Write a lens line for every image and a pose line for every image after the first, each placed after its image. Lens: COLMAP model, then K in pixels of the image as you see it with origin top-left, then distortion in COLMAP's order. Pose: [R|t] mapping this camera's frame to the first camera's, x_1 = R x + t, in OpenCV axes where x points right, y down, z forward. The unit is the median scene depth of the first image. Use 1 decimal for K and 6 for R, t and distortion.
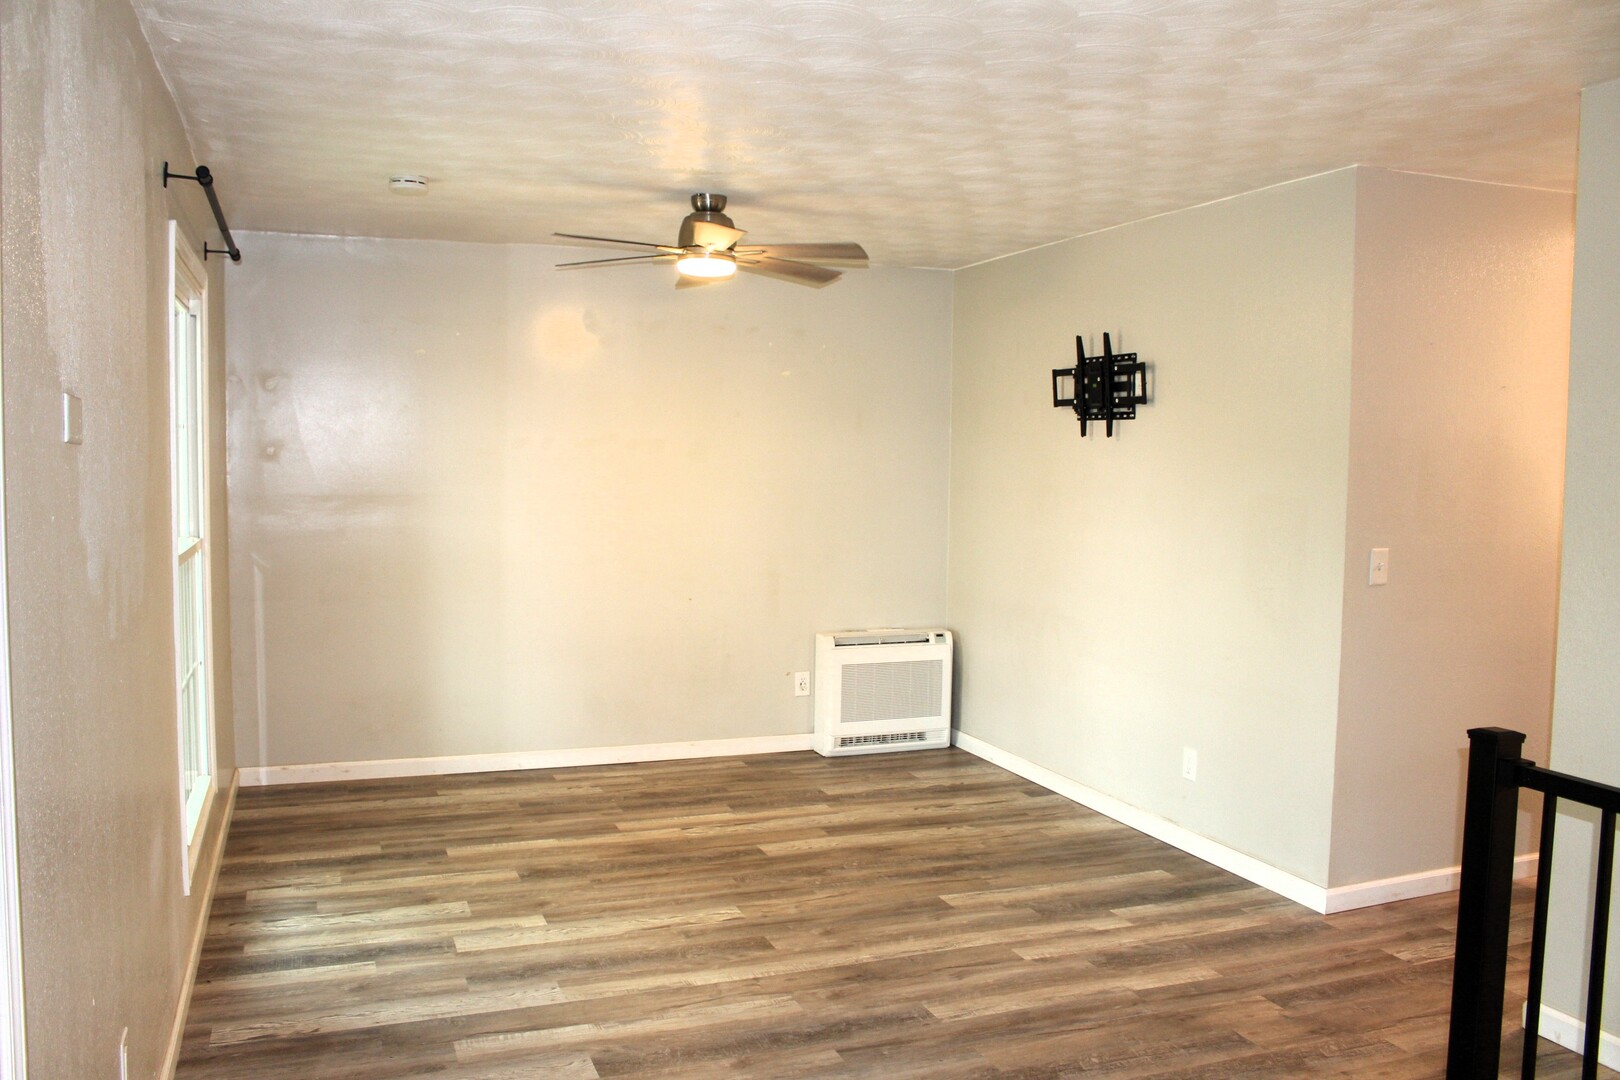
lens RADIAL K [[1336.3, 0, 773.5], [0, 1336.3, 506.6], [0, 0, 1]] dist [-0.136769, 0.098026]
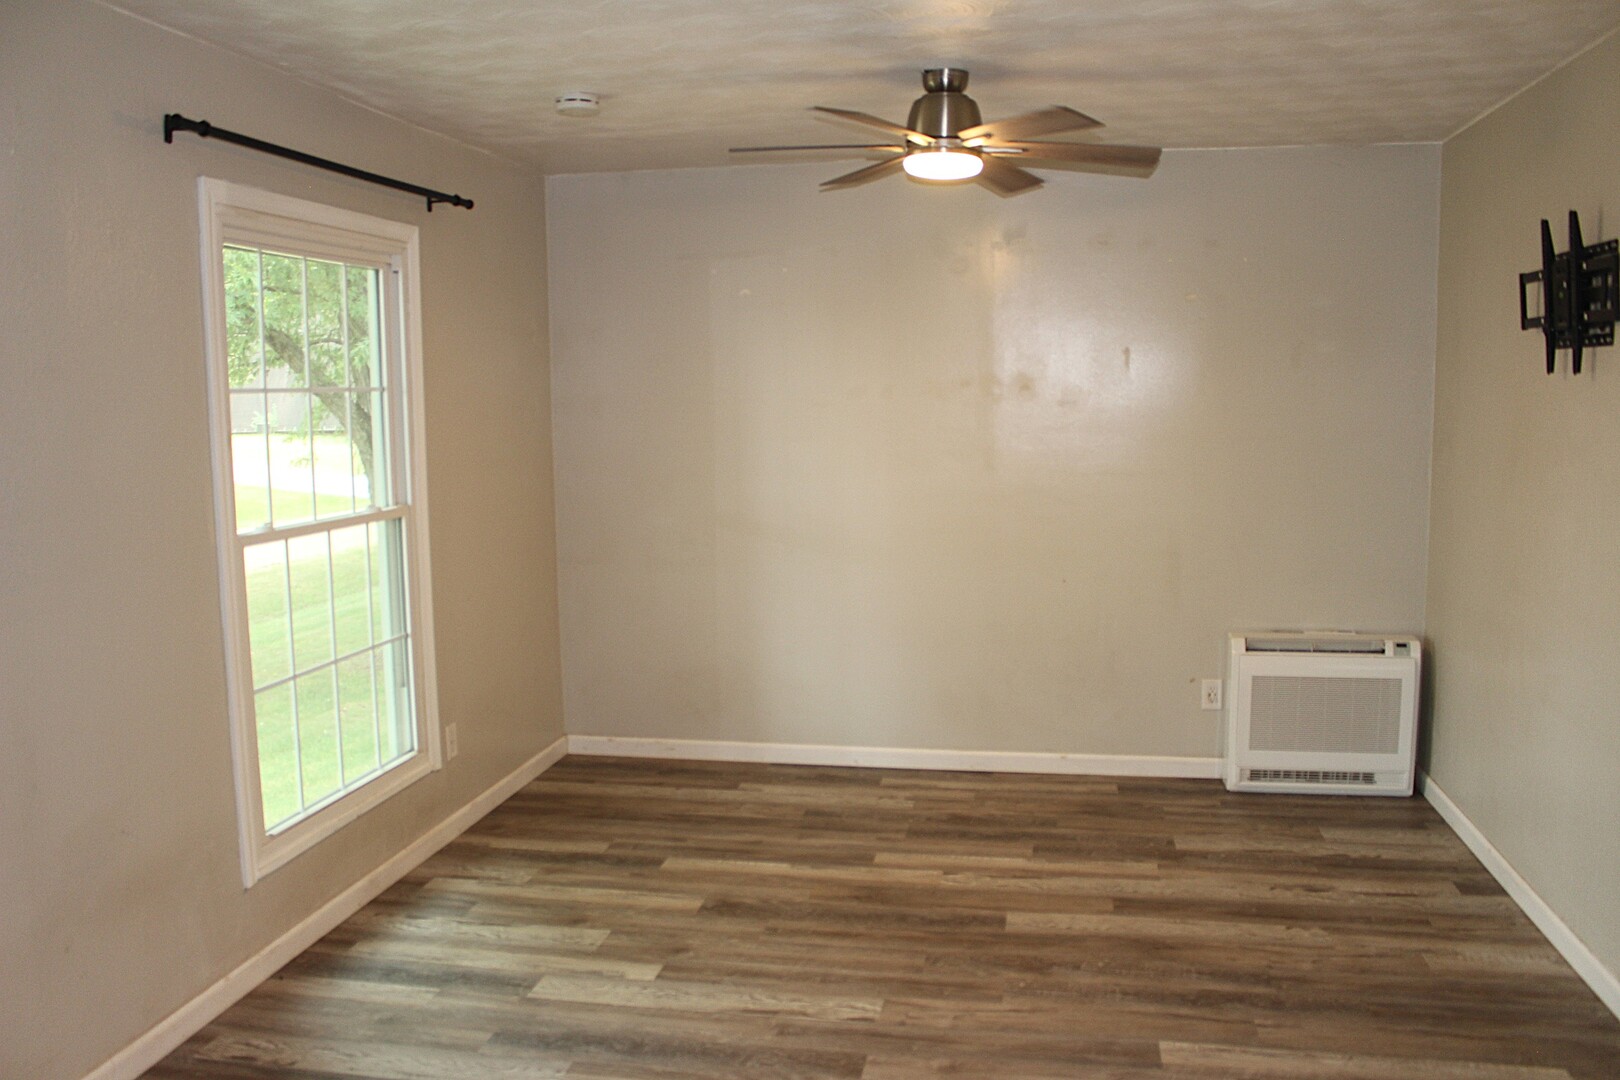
lens RADIAL K [[1336.3, 0, 799.2], [0, 1336.3, 523.8], [0, 0, 1]] dist [-0.136769, 0.098026]
pose [[0.858480, 0.032218, -0.511834, 0.275740], [0.000087, 0.998016, 0.062966, -0.021102], [0.512847, -0.054100, 0.856774, 0.291067]]
